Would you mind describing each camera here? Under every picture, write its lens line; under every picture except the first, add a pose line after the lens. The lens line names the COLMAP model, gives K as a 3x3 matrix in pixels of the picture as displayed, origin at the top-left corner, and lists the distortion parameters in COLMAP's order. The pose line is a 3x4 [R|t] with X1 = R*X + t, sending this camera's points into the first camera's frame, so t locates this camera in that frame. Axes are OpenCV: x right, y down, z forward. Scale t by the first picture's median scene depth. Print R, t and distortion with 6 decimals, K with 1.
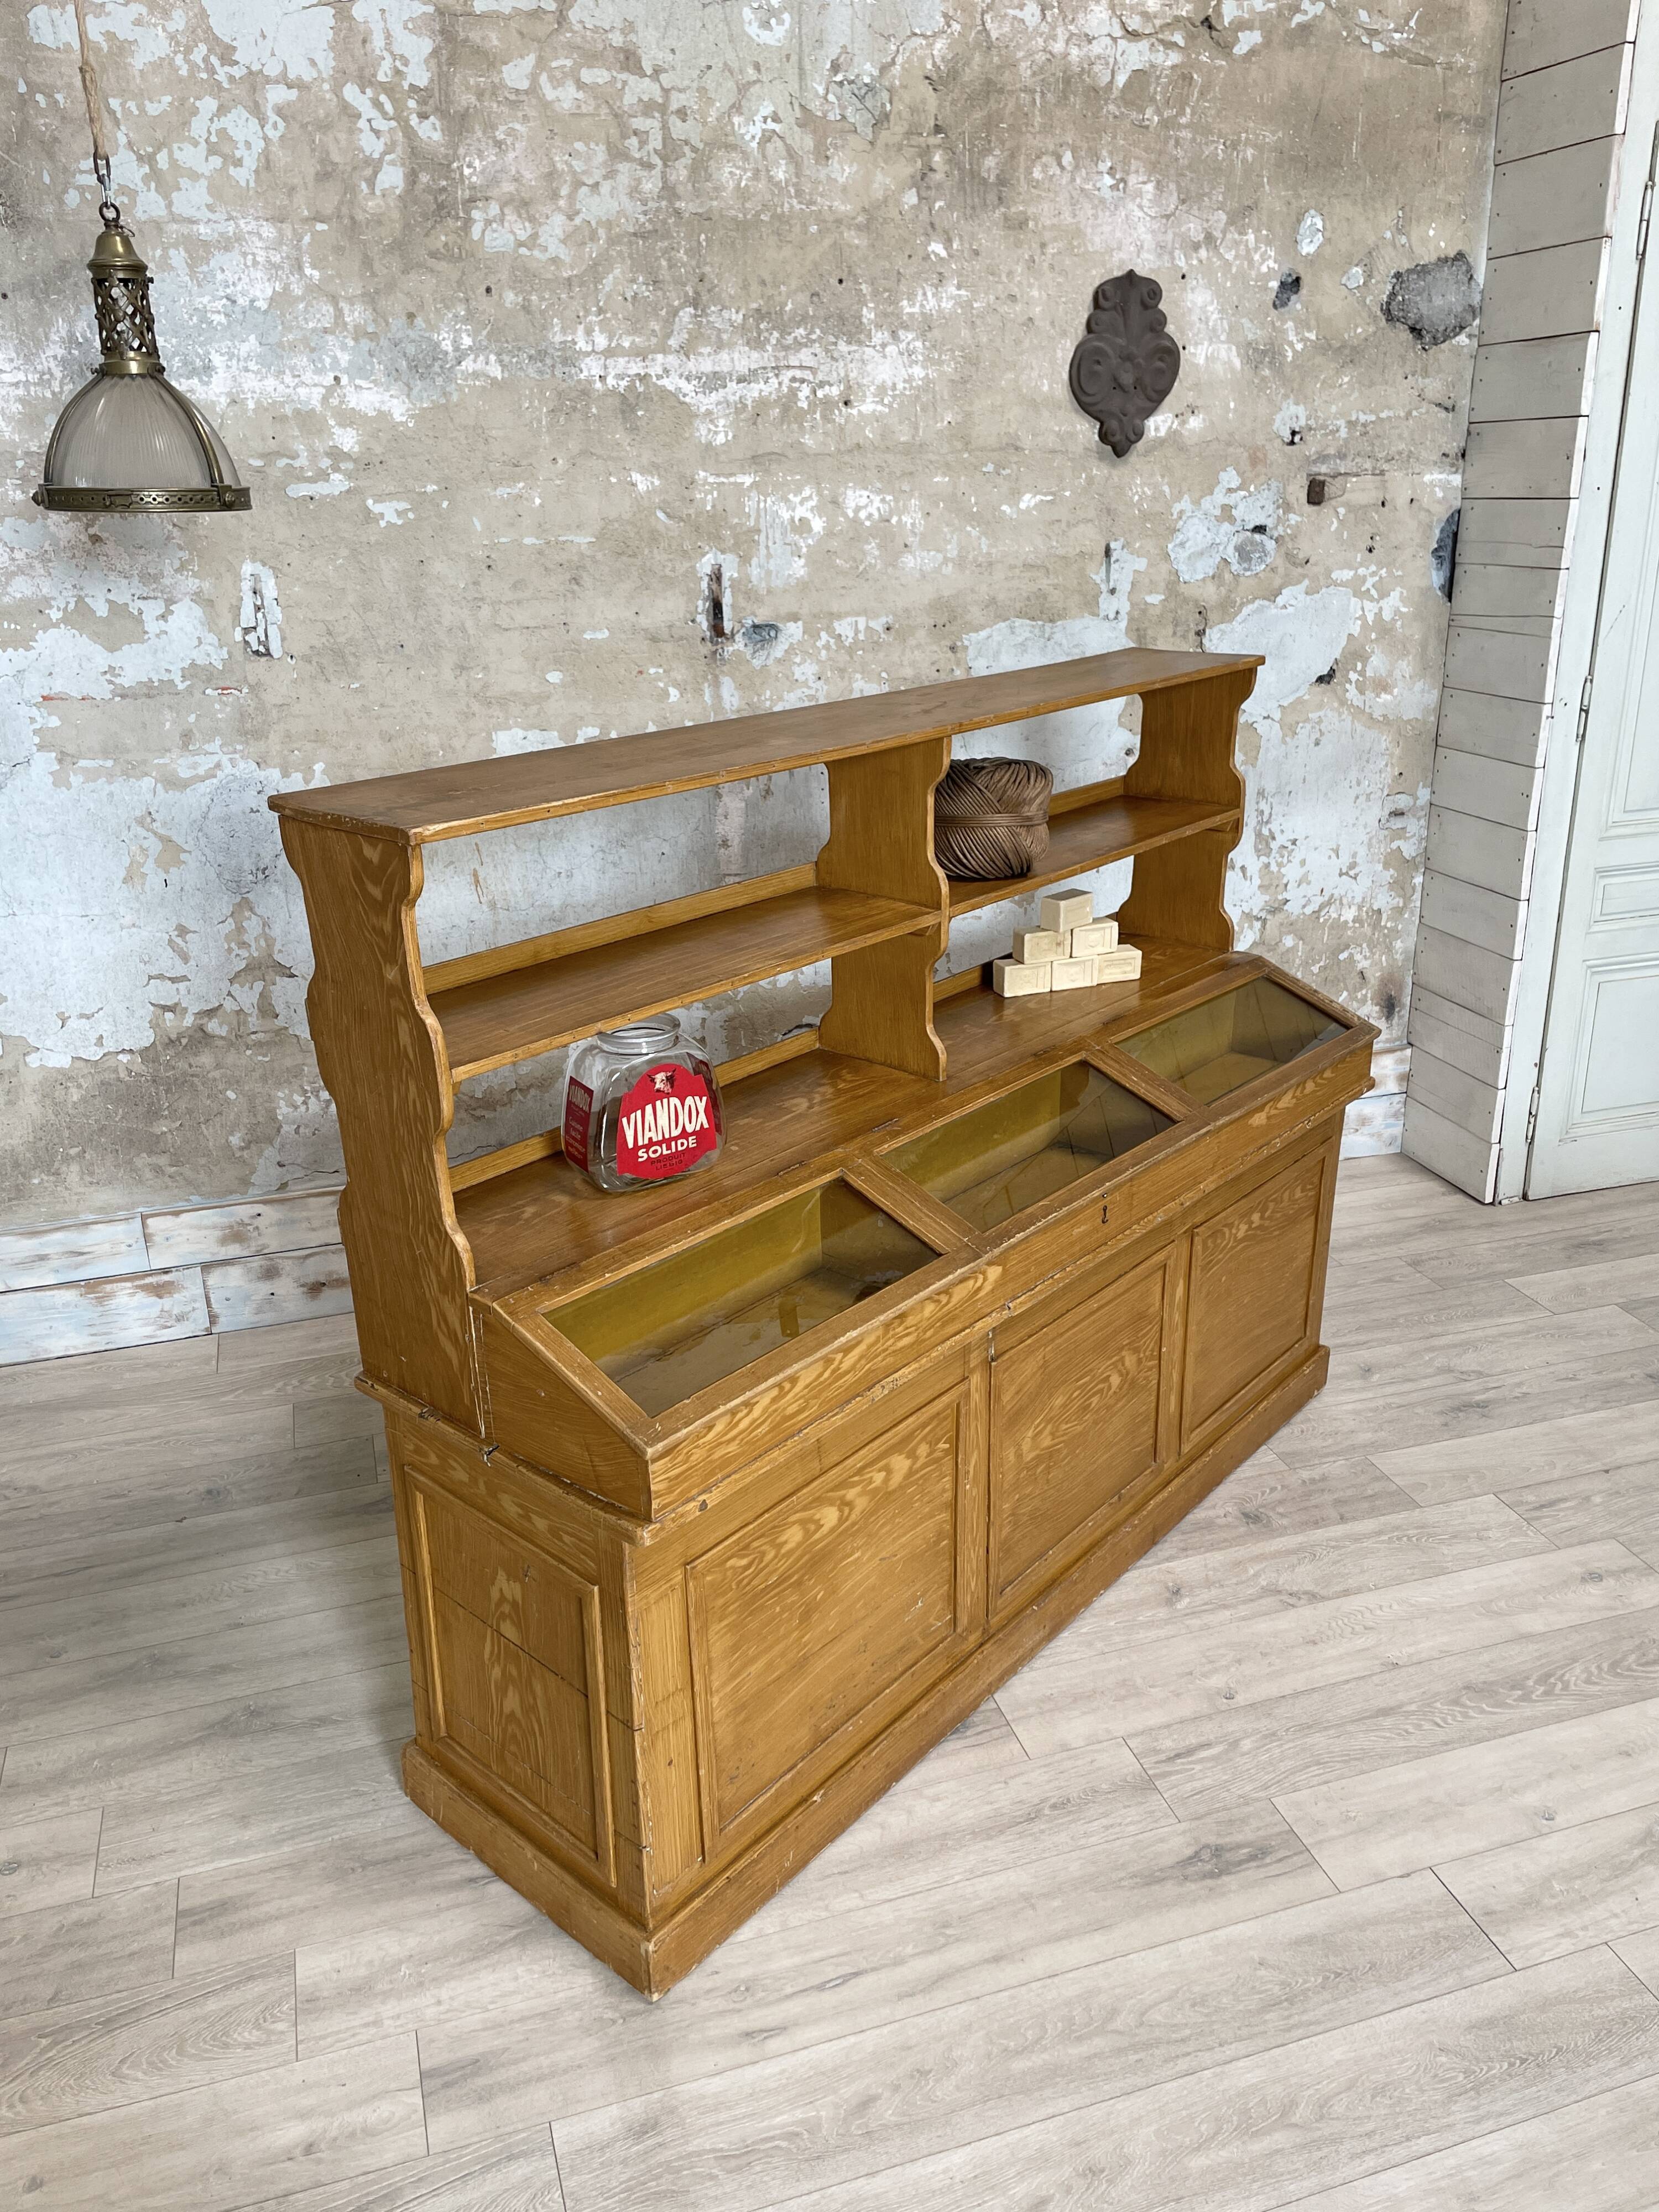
lens RADIAL K [[1675.5, 0, 833.0], [0, 1675.5, 1095.1], [0, 0, 1]] dist [0.085053, -0.106975]
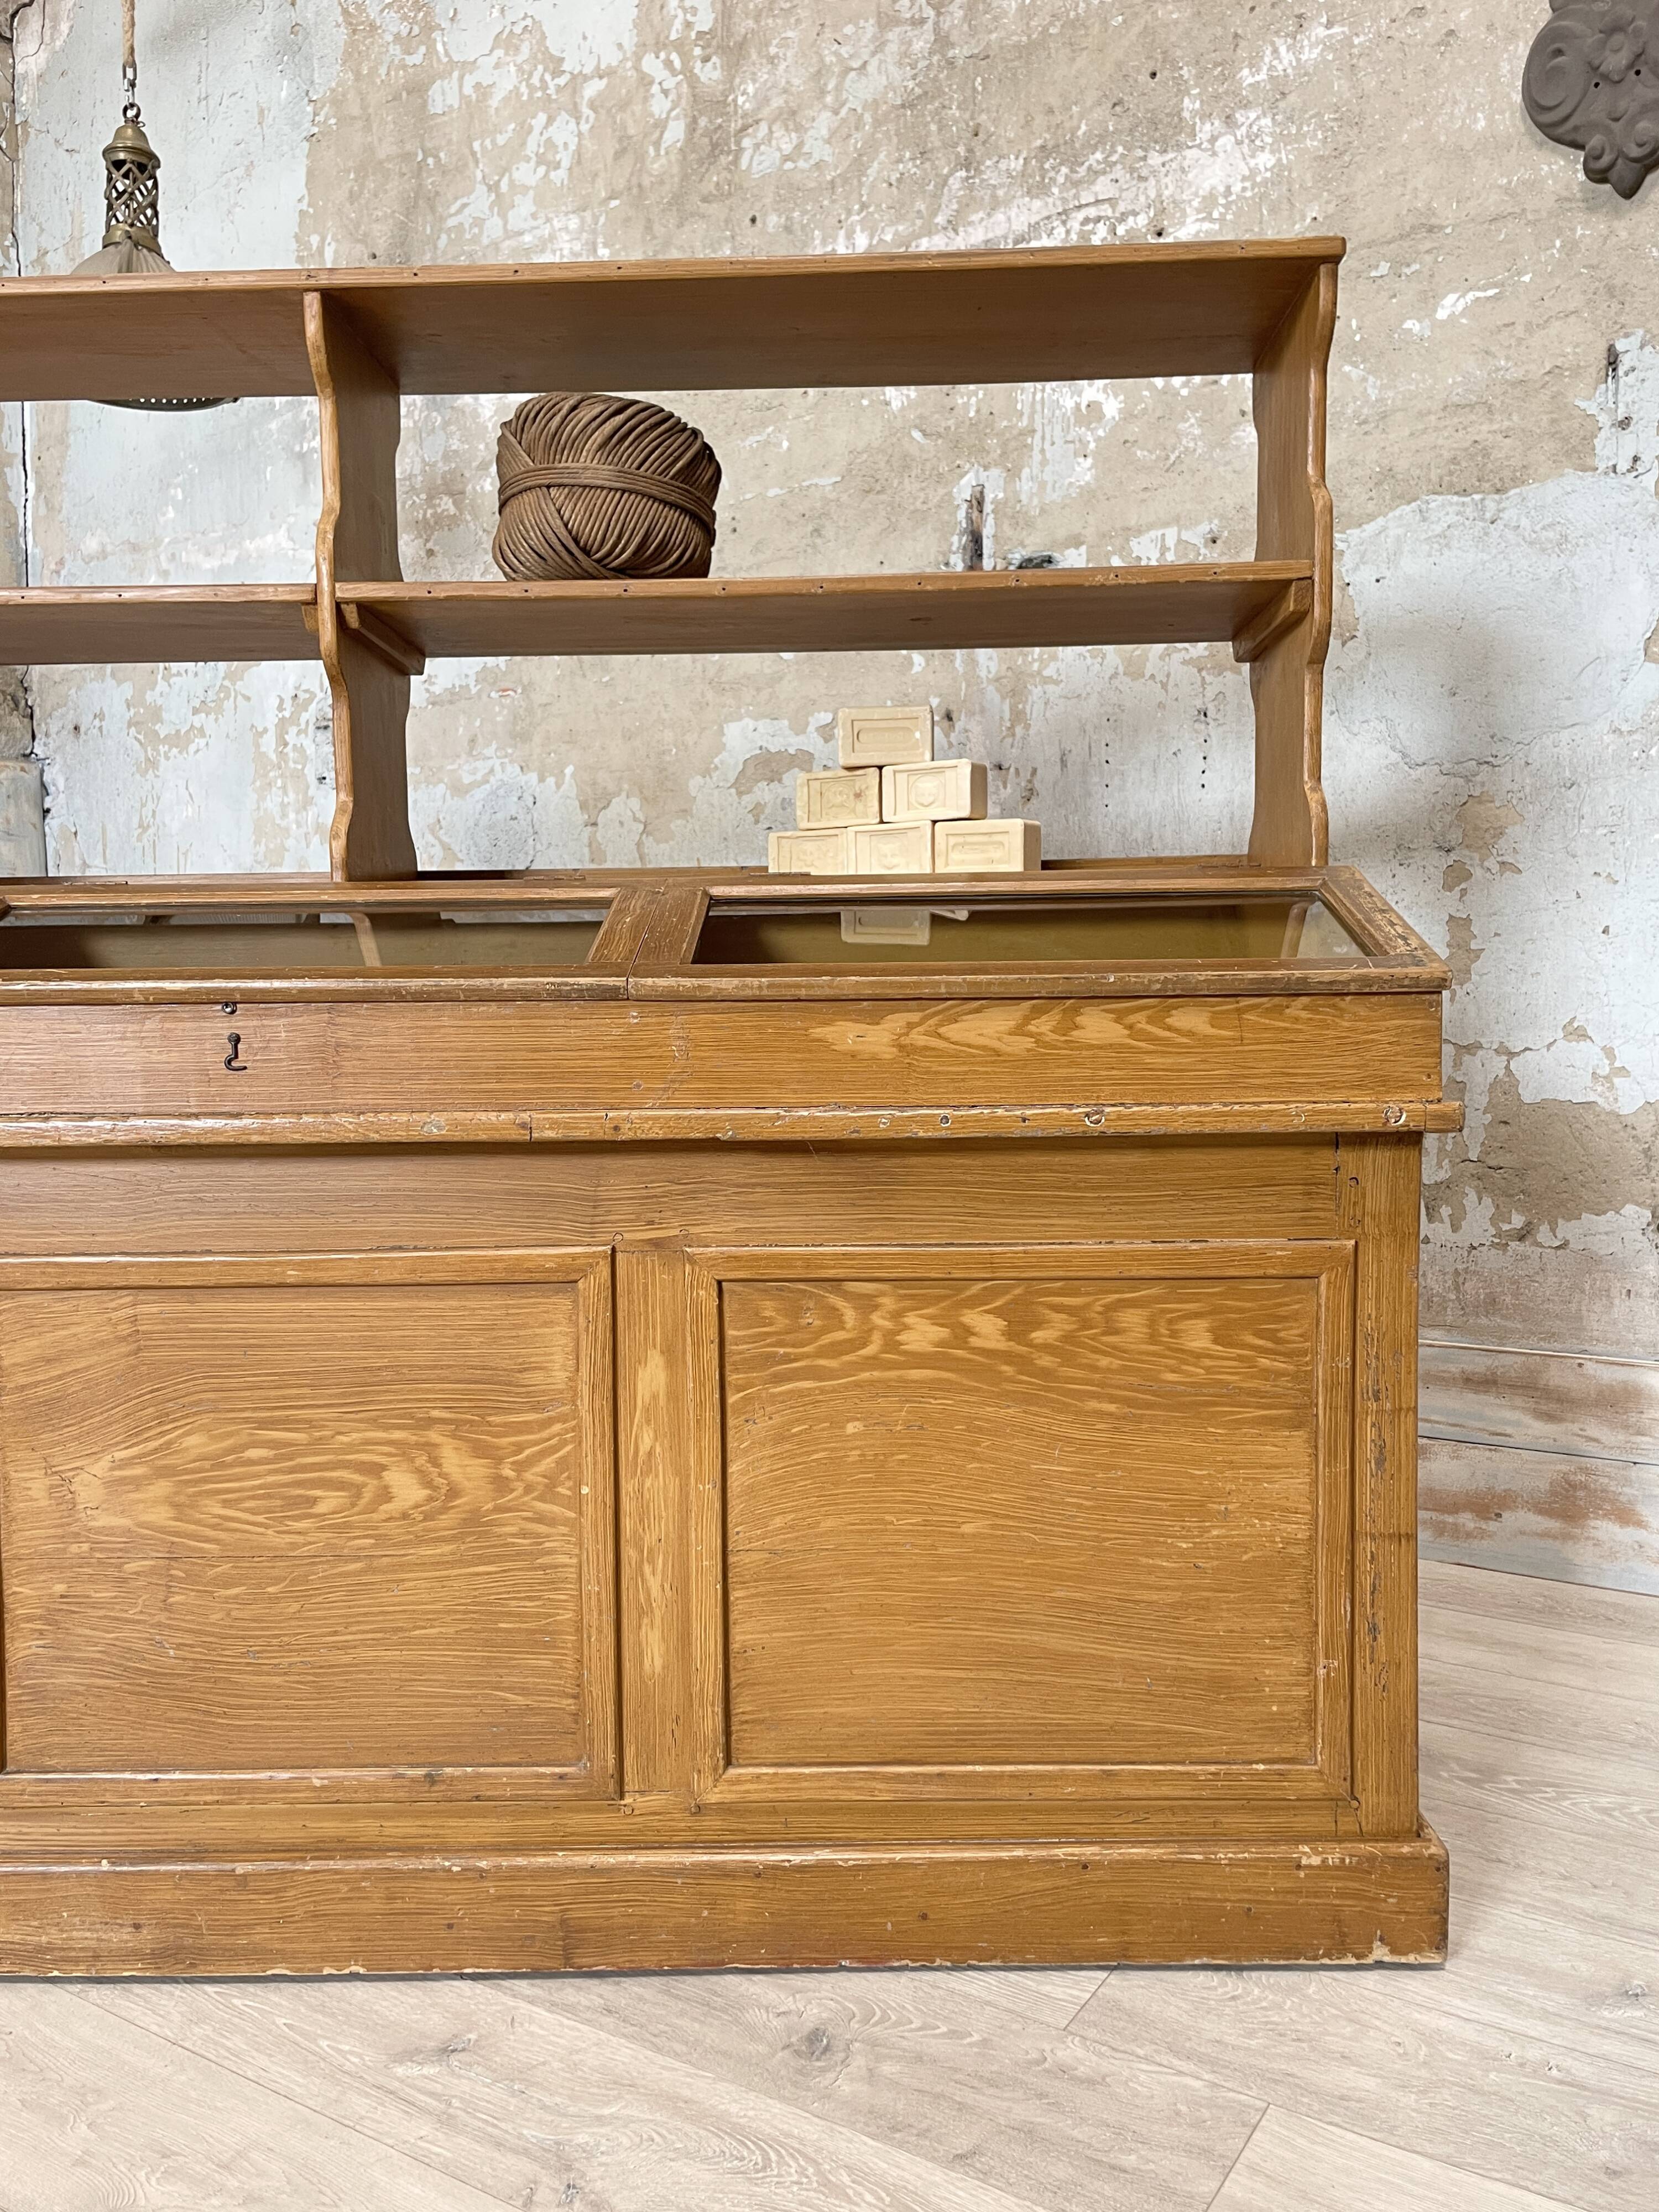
lens RADIAL K [[1675.5, 0, 827.5], [0, 1675.5, 1101.2], [0, 0, 1]] dist [0.085053, -0.106975]
pose [[0.642122, 0.048451, -0.765070, 0.477641], [-0.271867, 0.947527, -0.168172, 0.087512], [0.716776, 0.315984, 0.621599, 0.580489]]
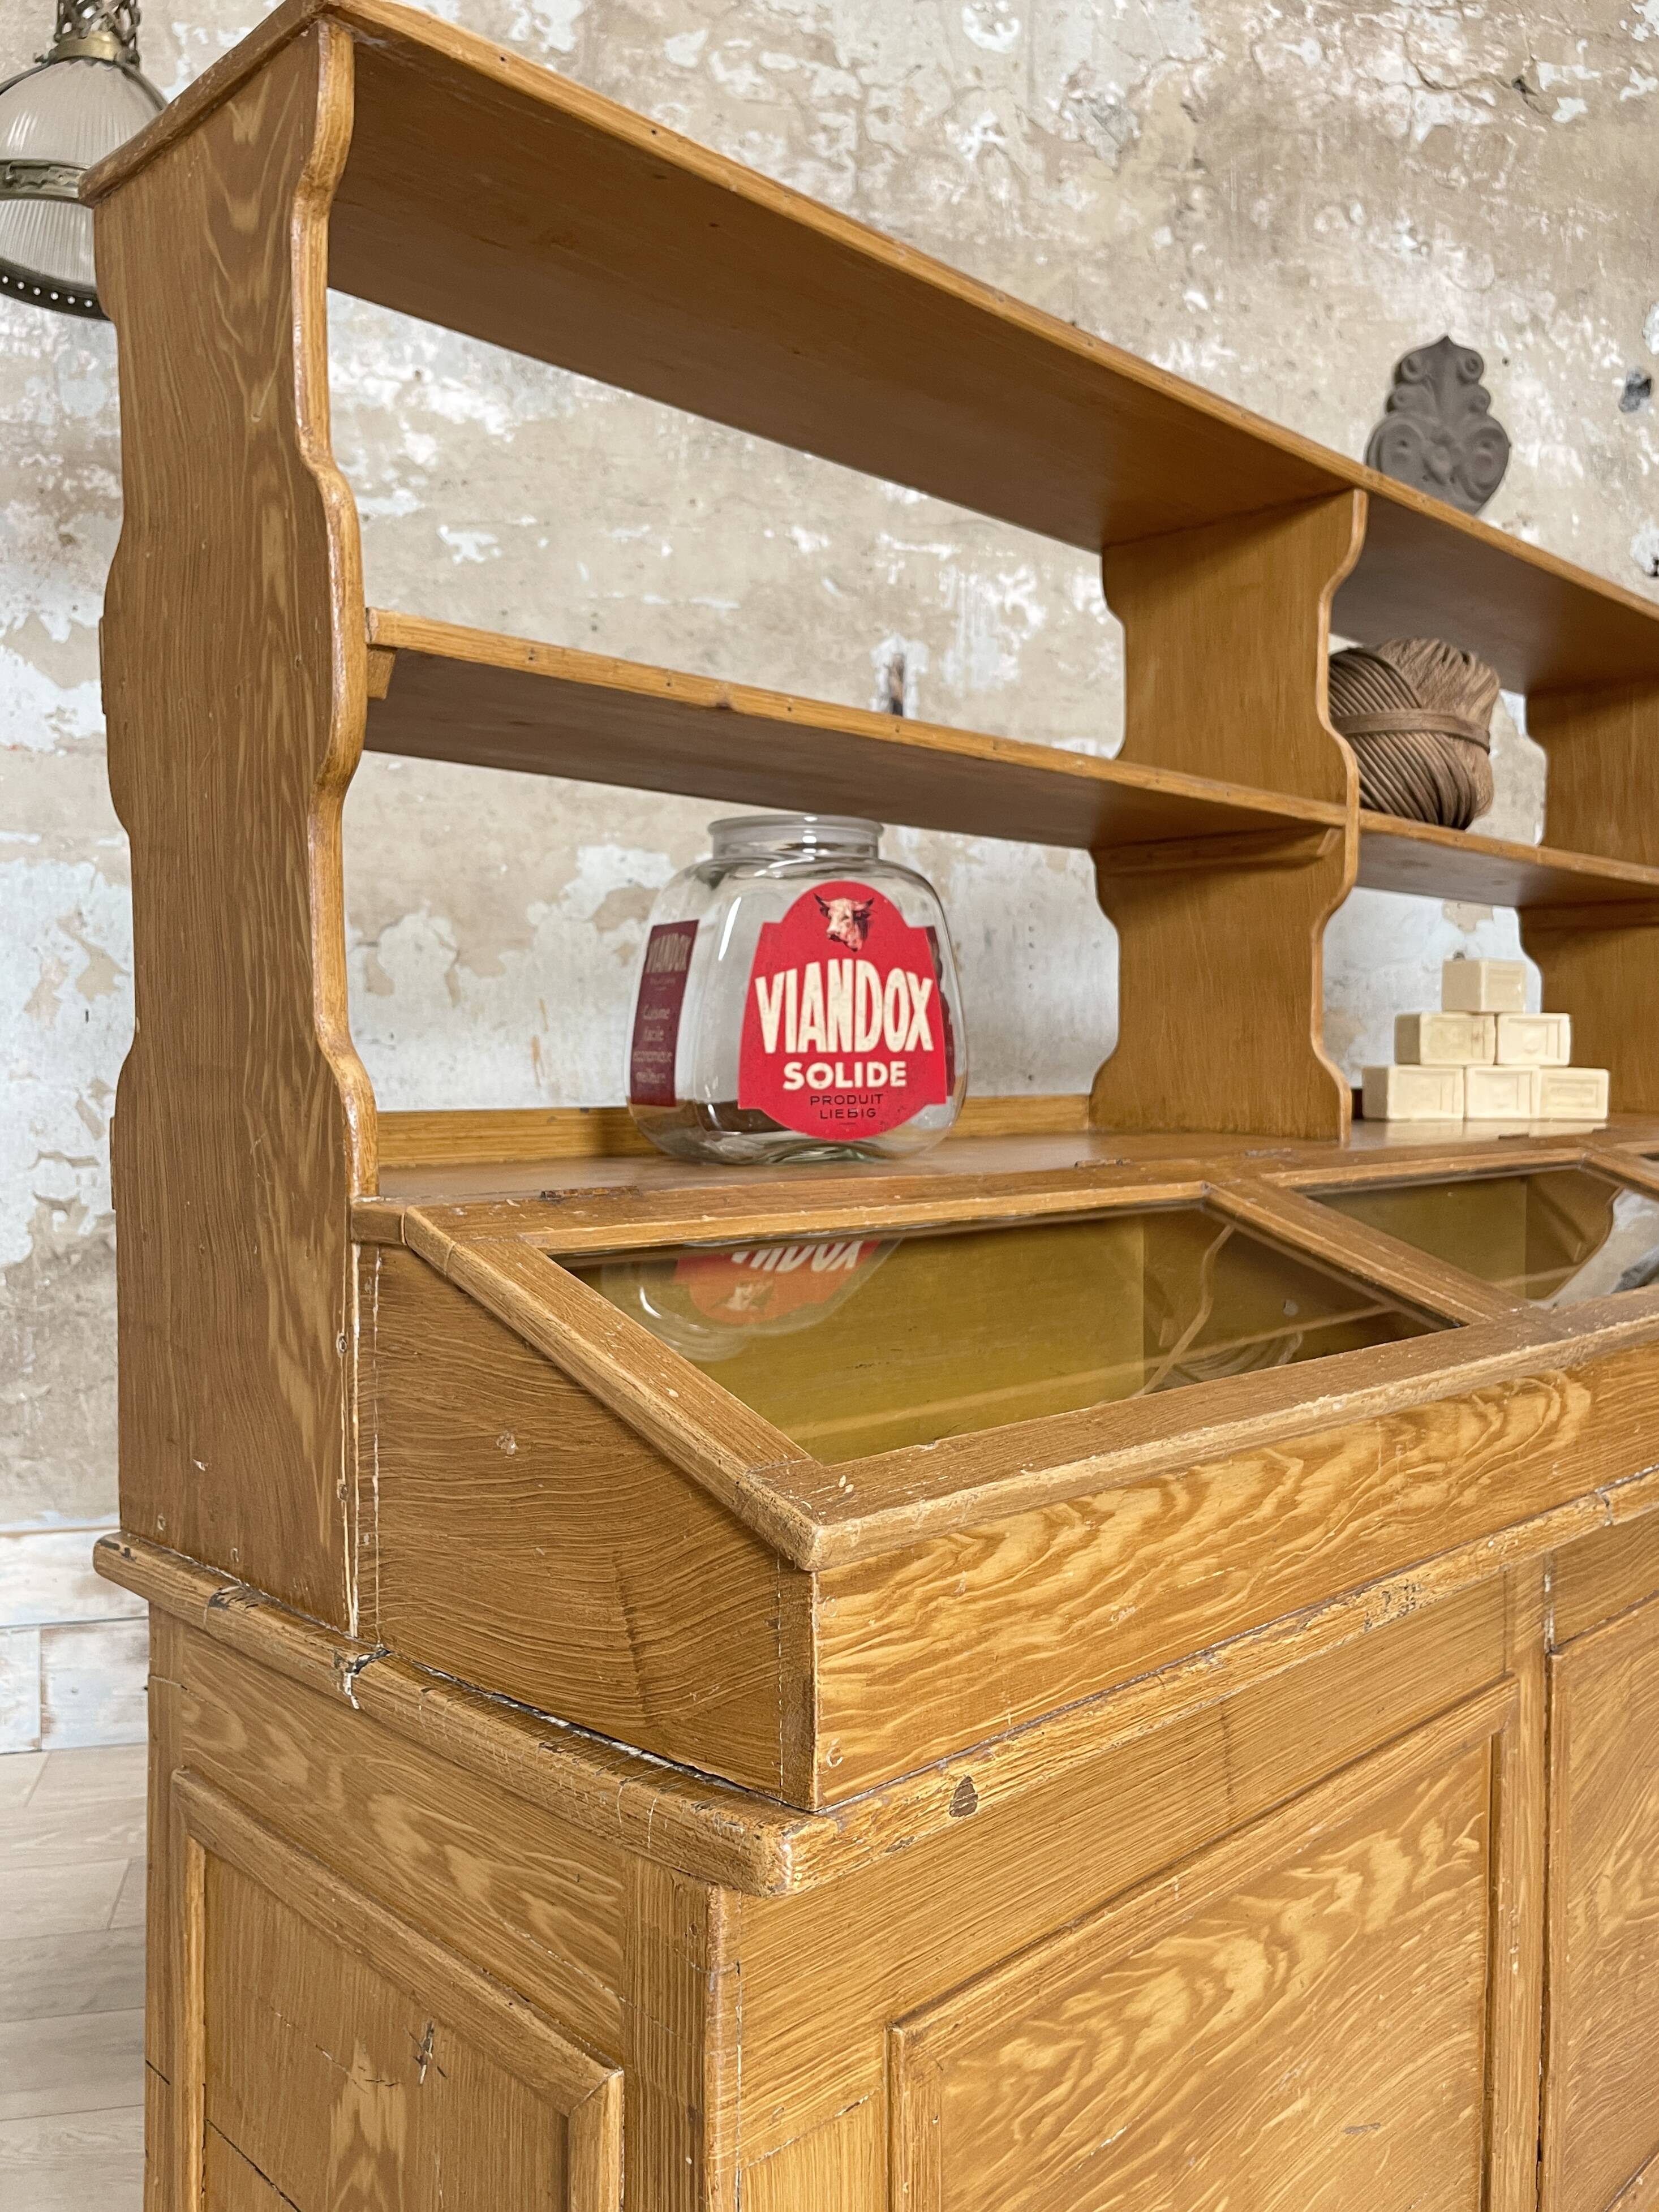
lens RADIAL K [[1726.8, 0, 824.6], [0, 1726.8, 1106.7], [0, 0, 1]] dist [0.064674, -0.090825]
pose [[0.997467, 0.024100, -0.066924, -0.046260], [-0.044897, 0.943068, -0.329555, 0.125704], [0.055172, 0.331725, 0.941761, 0.352921]]
